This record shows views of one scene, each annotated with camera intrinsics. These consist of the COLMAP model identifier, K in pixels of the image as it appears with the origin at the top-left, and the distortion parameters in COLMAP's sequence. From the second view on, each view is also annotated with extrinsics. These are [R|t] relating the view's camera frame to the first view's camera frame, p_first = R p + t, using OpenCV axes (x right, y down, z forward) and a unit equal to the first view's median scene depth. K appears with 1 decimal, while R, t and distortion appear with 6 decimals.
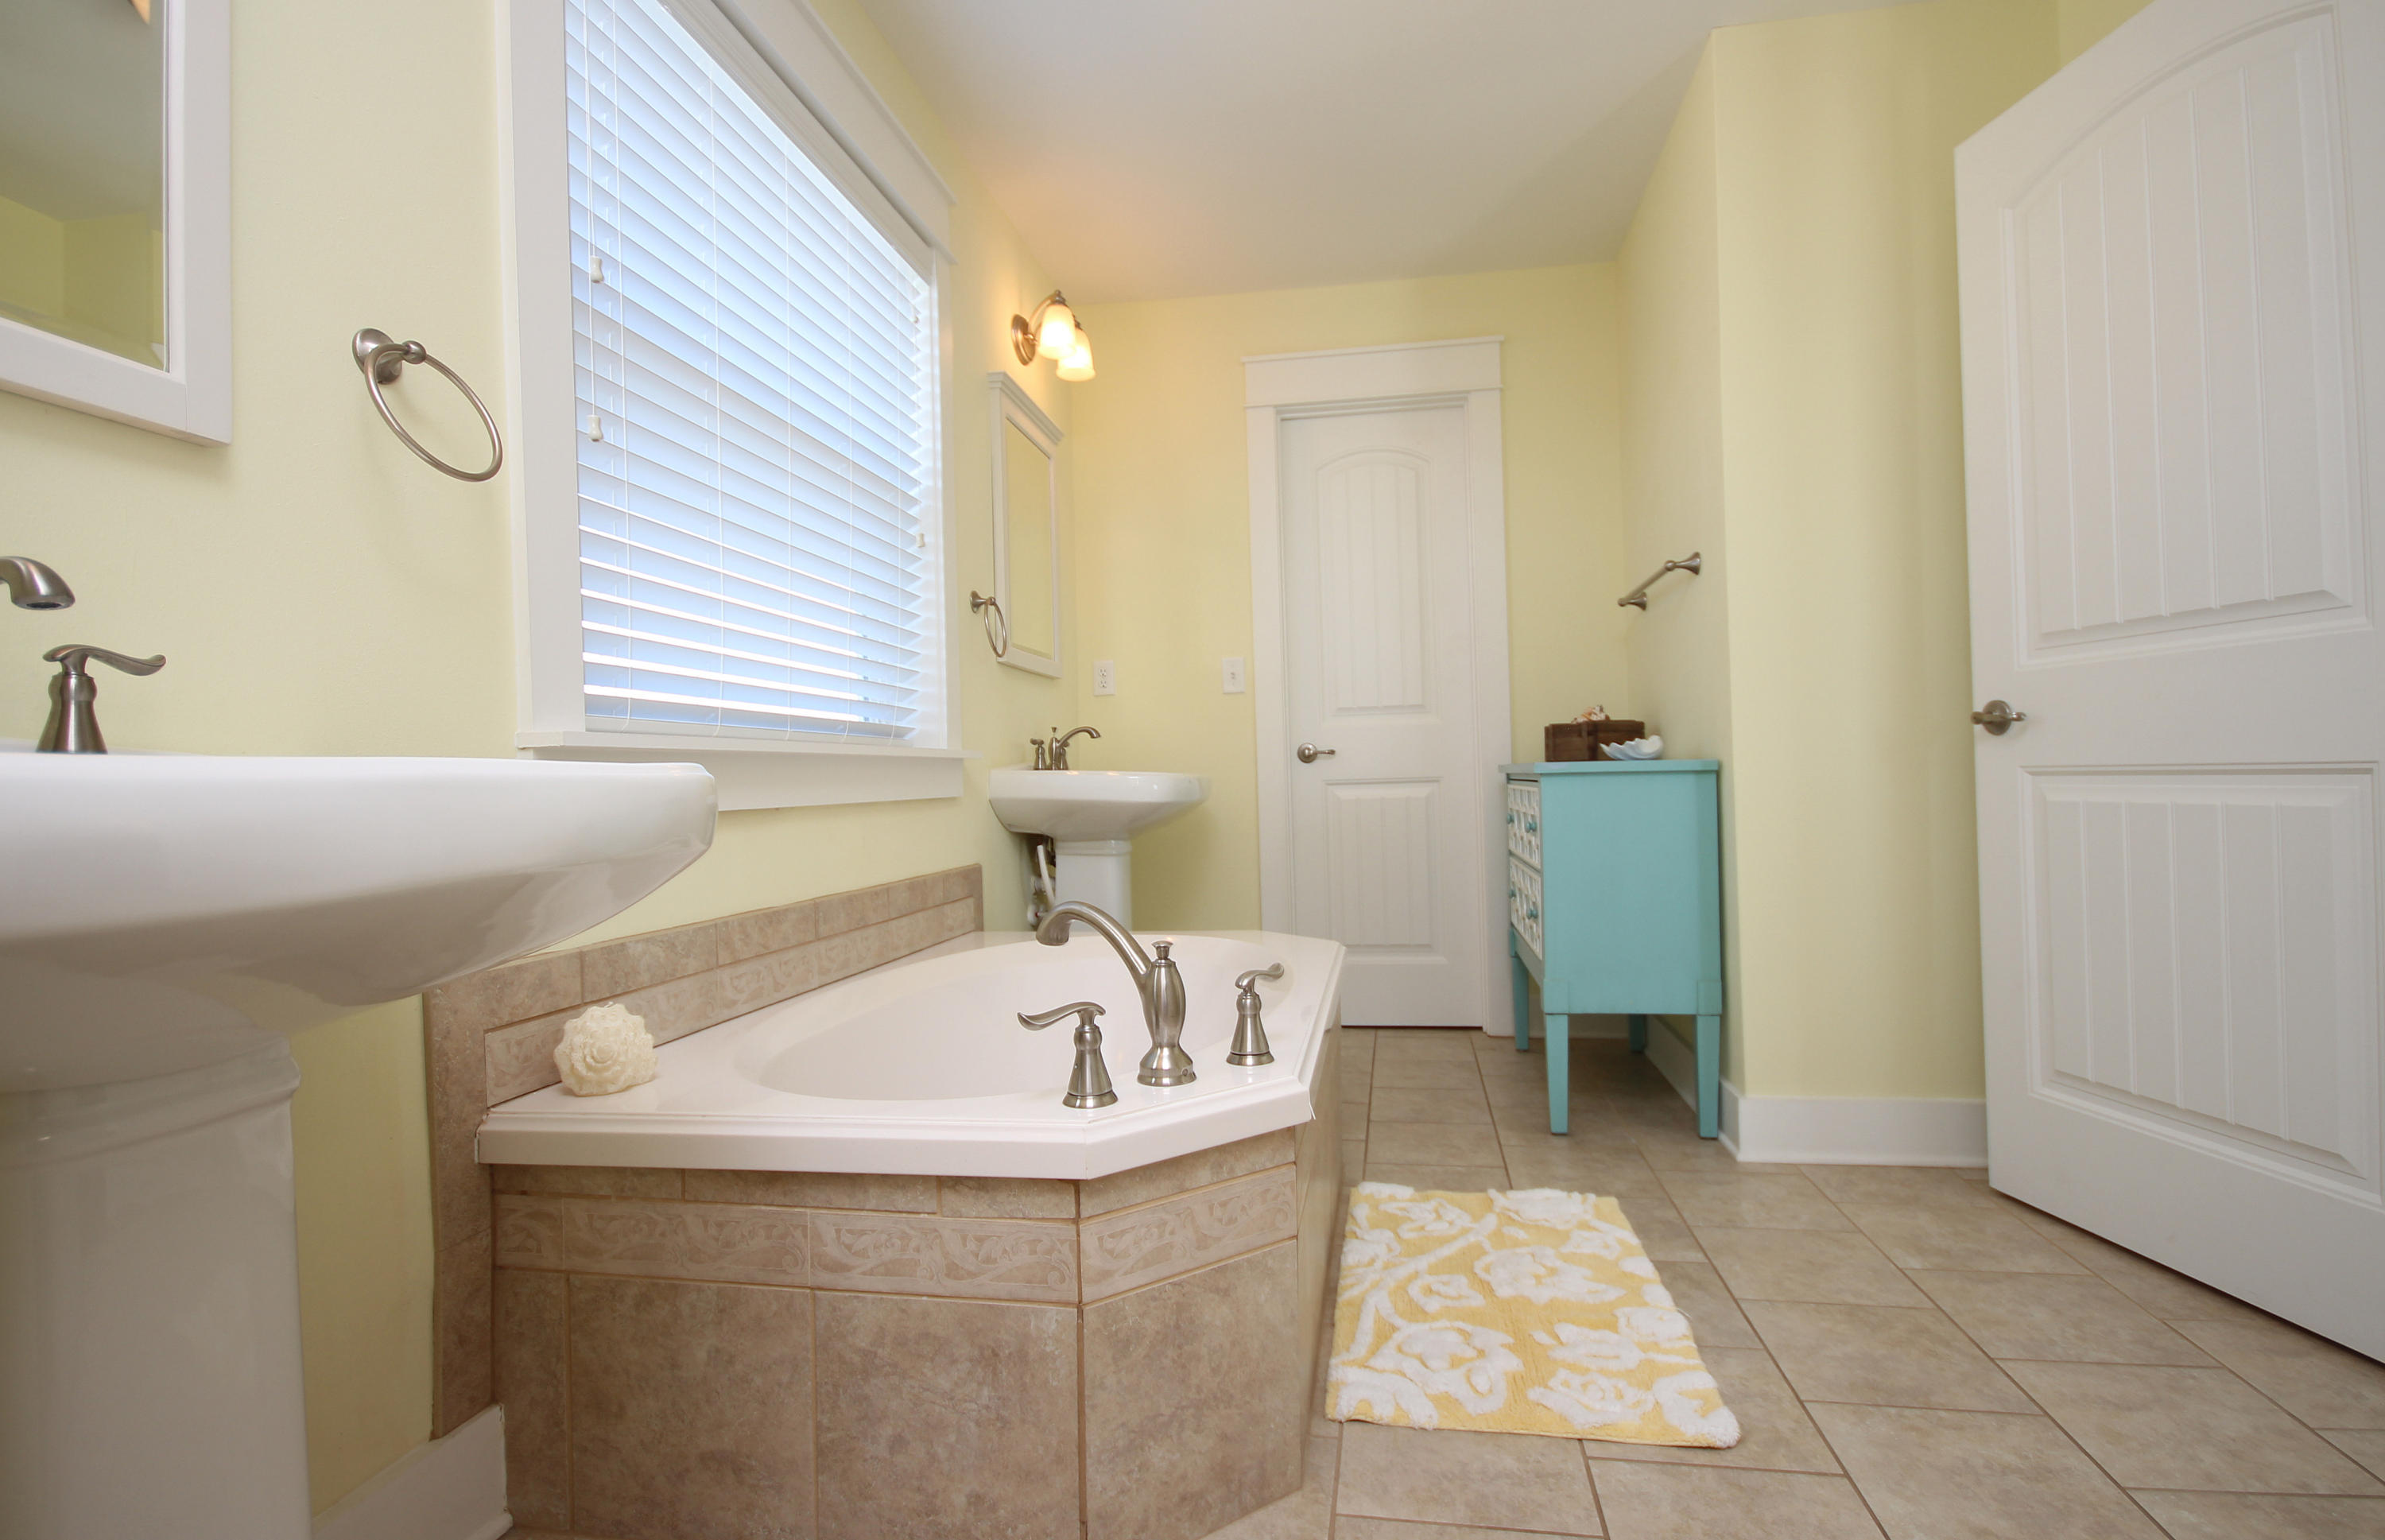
lens RADIAL K [[1156.1, 0, 1192.1], [0, 1156.1, 773.4], [0, 0, 1]] dist [0.000447, 0.000406]
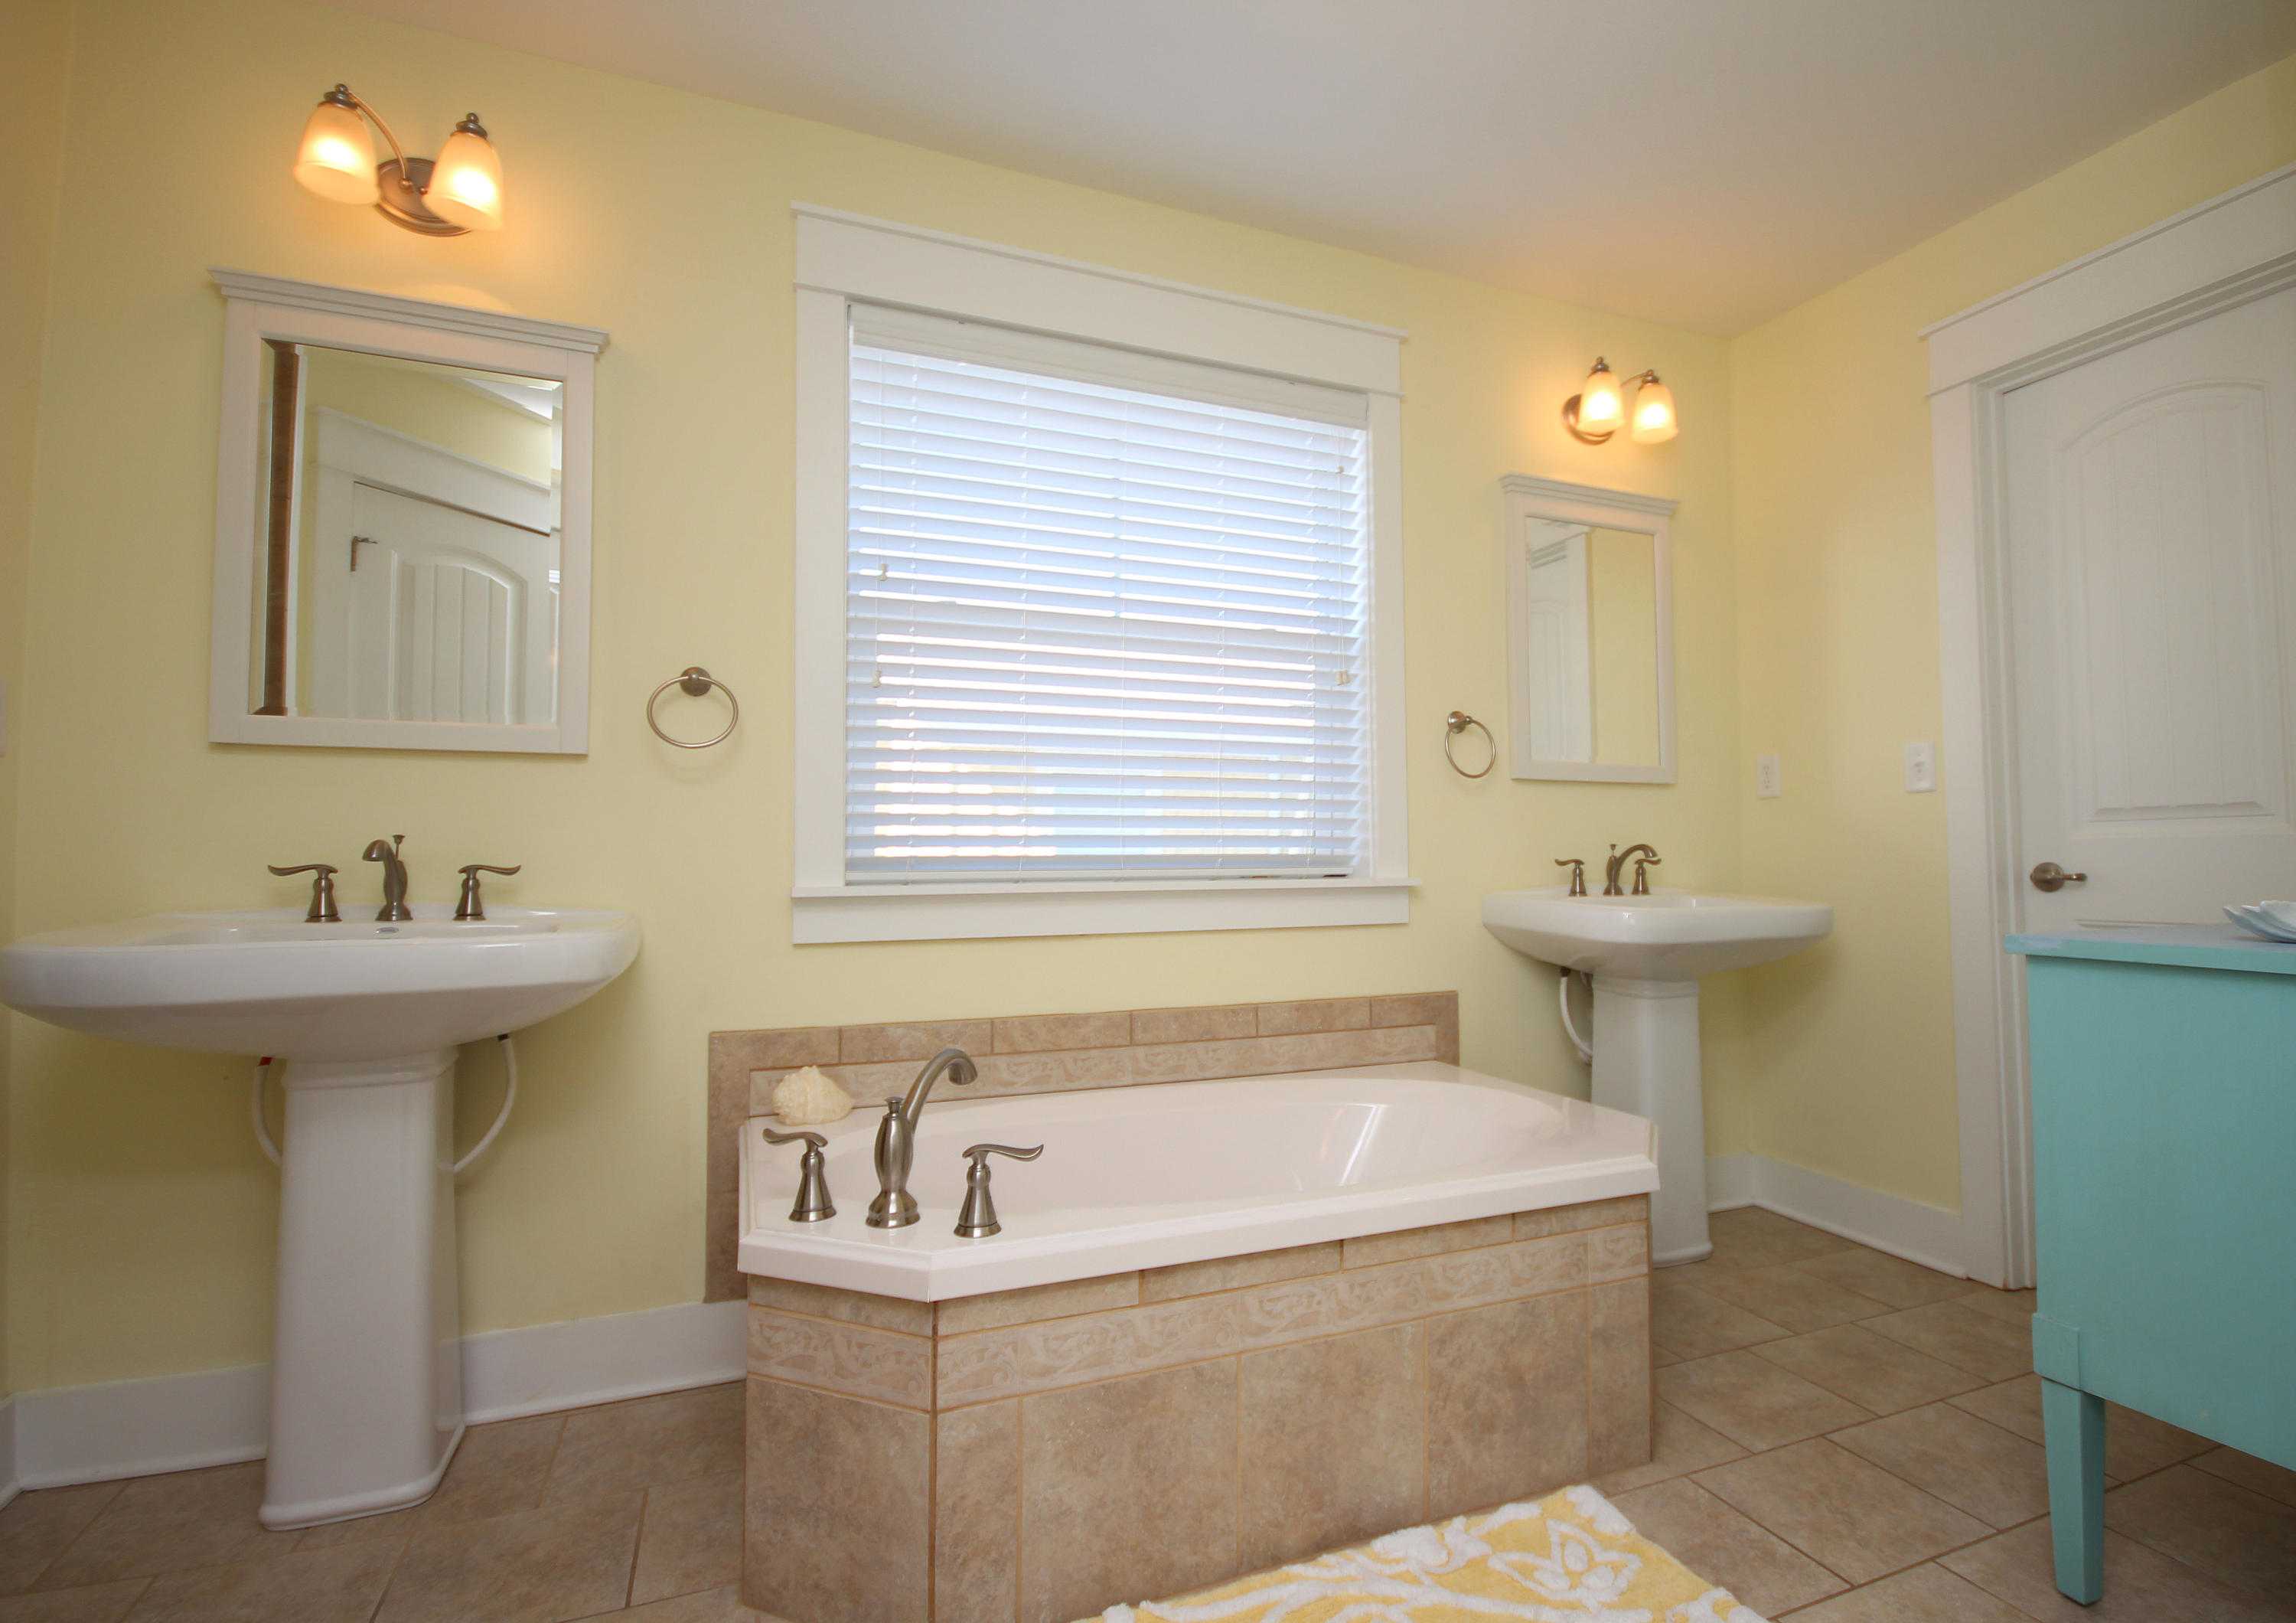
lens RADIAL K [[1093.2, 0, 1139.9], [0, 1093.2, 819.8], [0, 0, 1]] dist [0.000693, 0.000495]
pose [[0.532370, -0.015489, -0.846370, 0.718280], [-0.002503, 0.999799, -0.019871, -0.074430], [0.846508, 0.012697, 0.532225, 0.448512]]
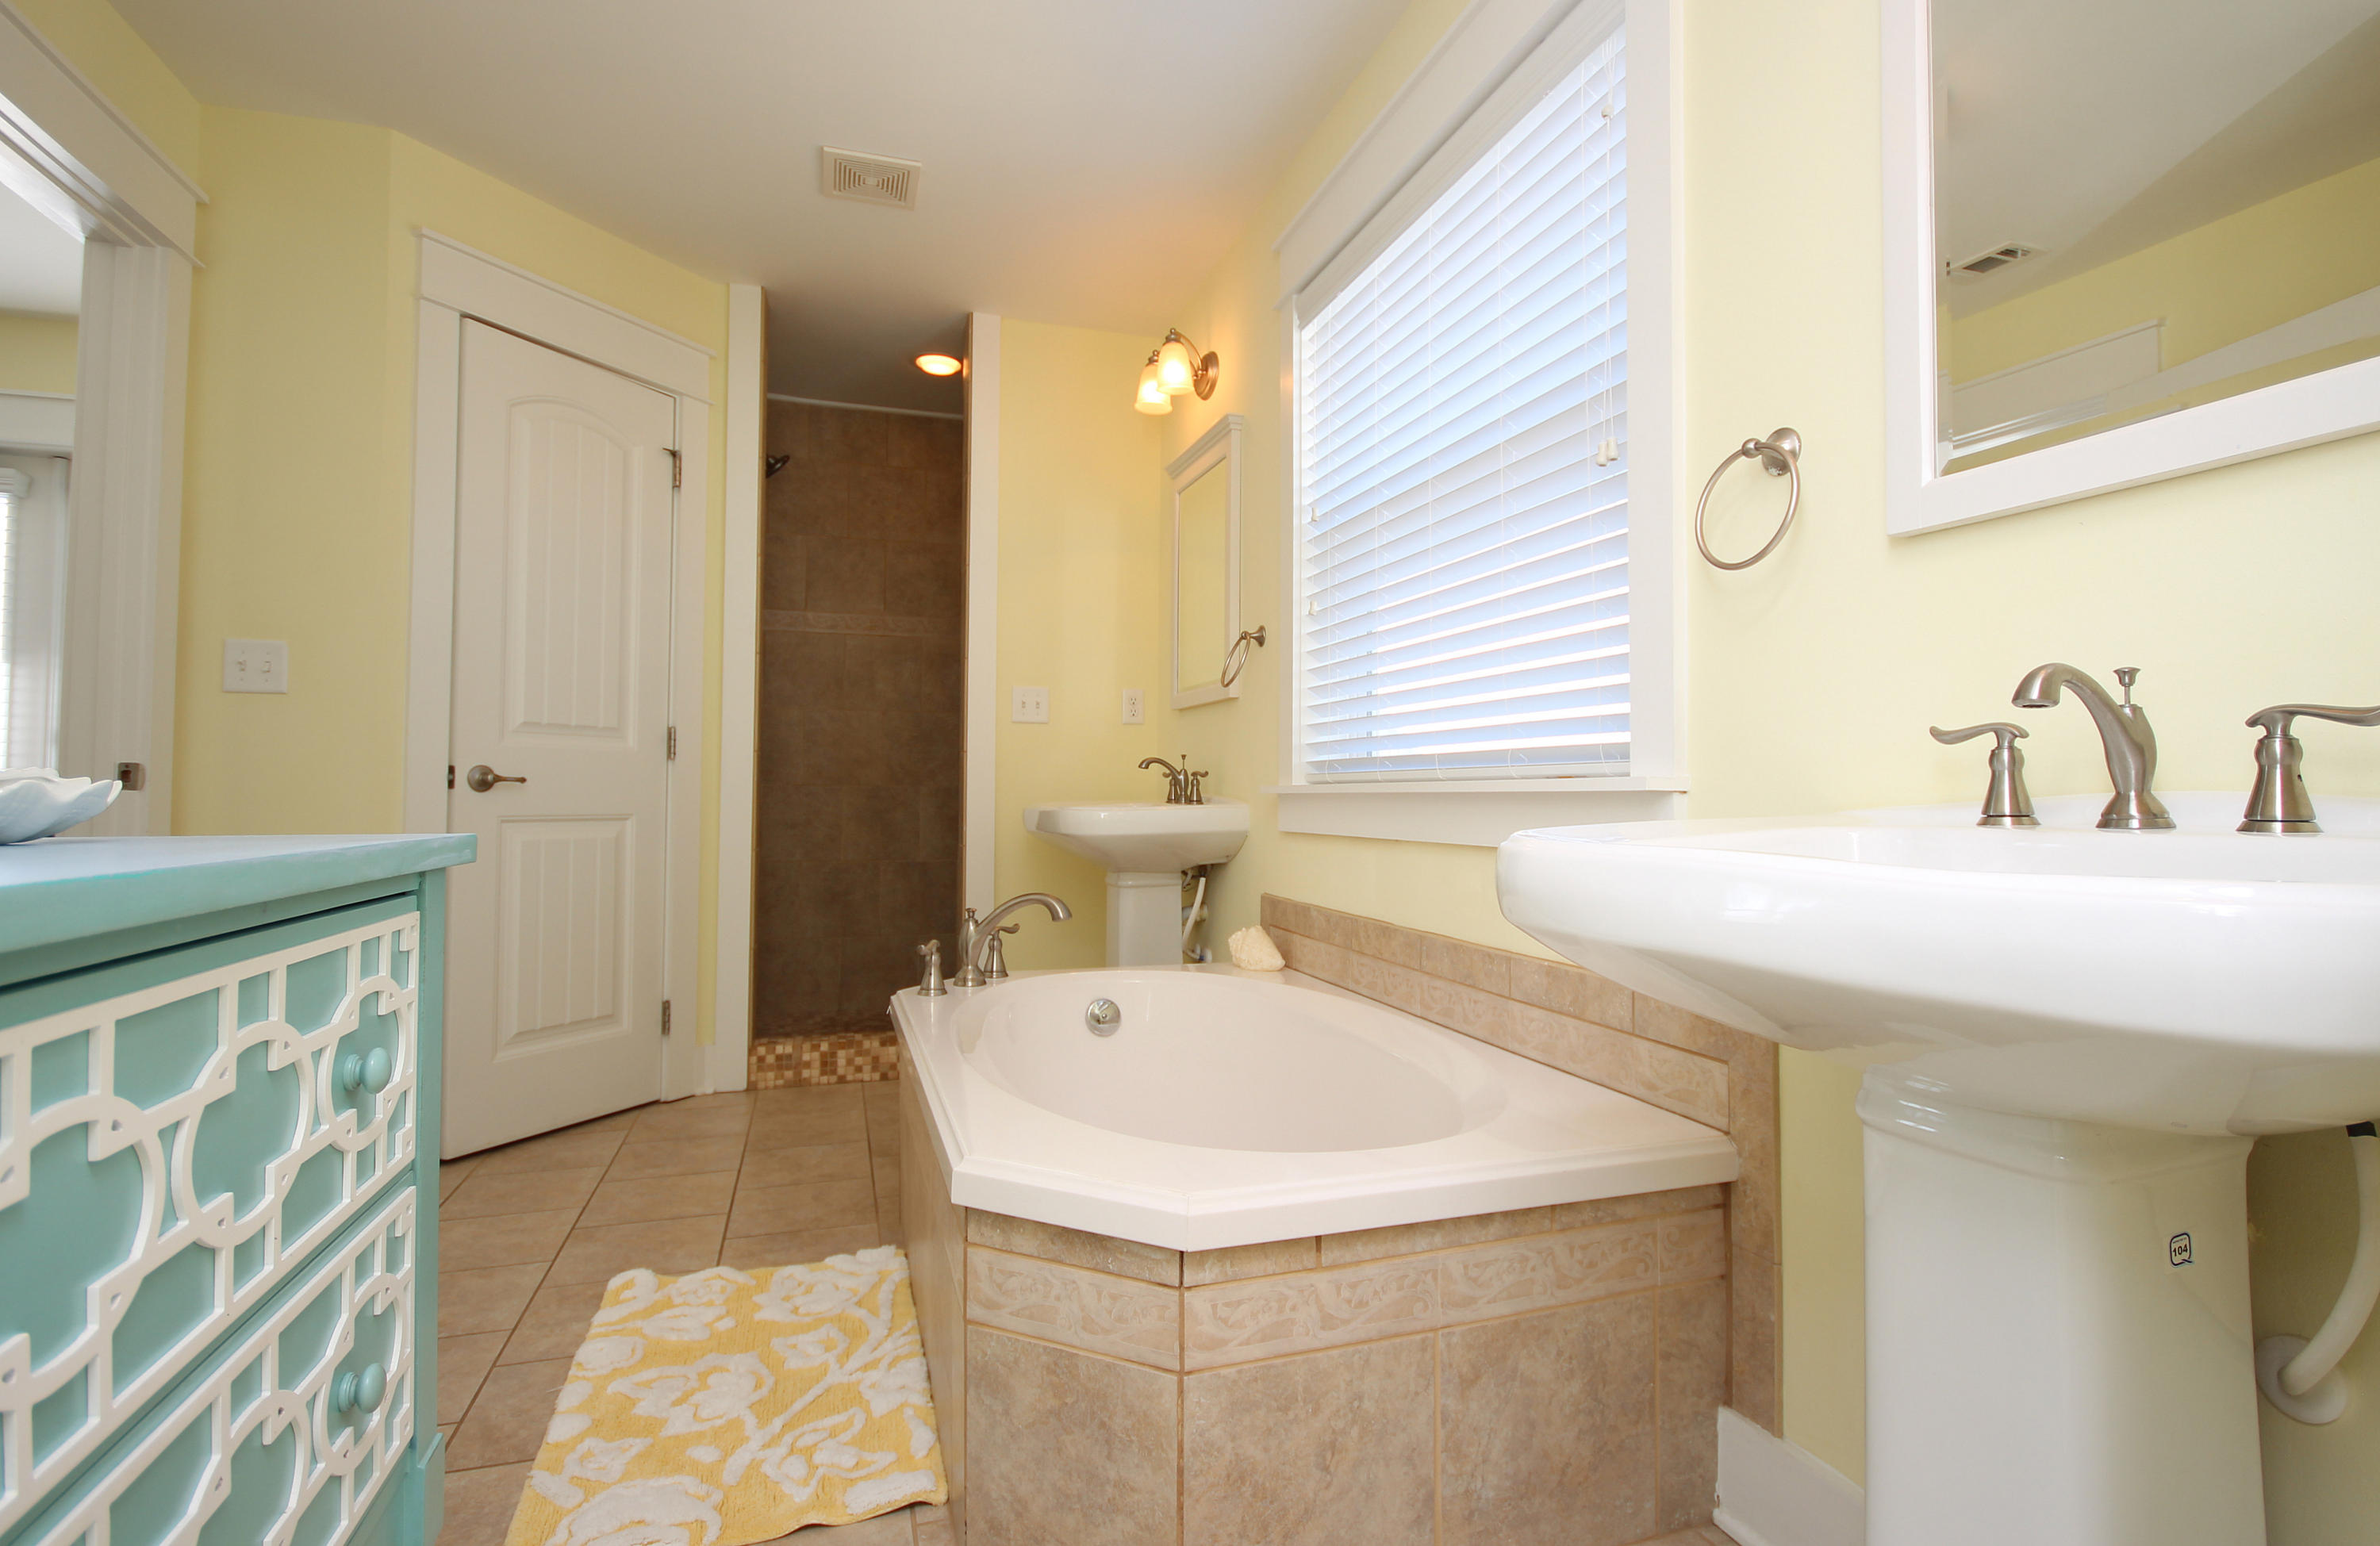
lens RADIAL K [[1153.6, 0, 1190.6], [0, 1153.6, 757.5], [0, 0, 1]] dist [0.000447, 0.000406]
pose [[-0.888372, -0.040958, -0.457295, 0.379306], [-0.025472, 0.998876, -0.039982, -0.007808], [0.458418, -0.023870, -0.888416, 1.916824]]
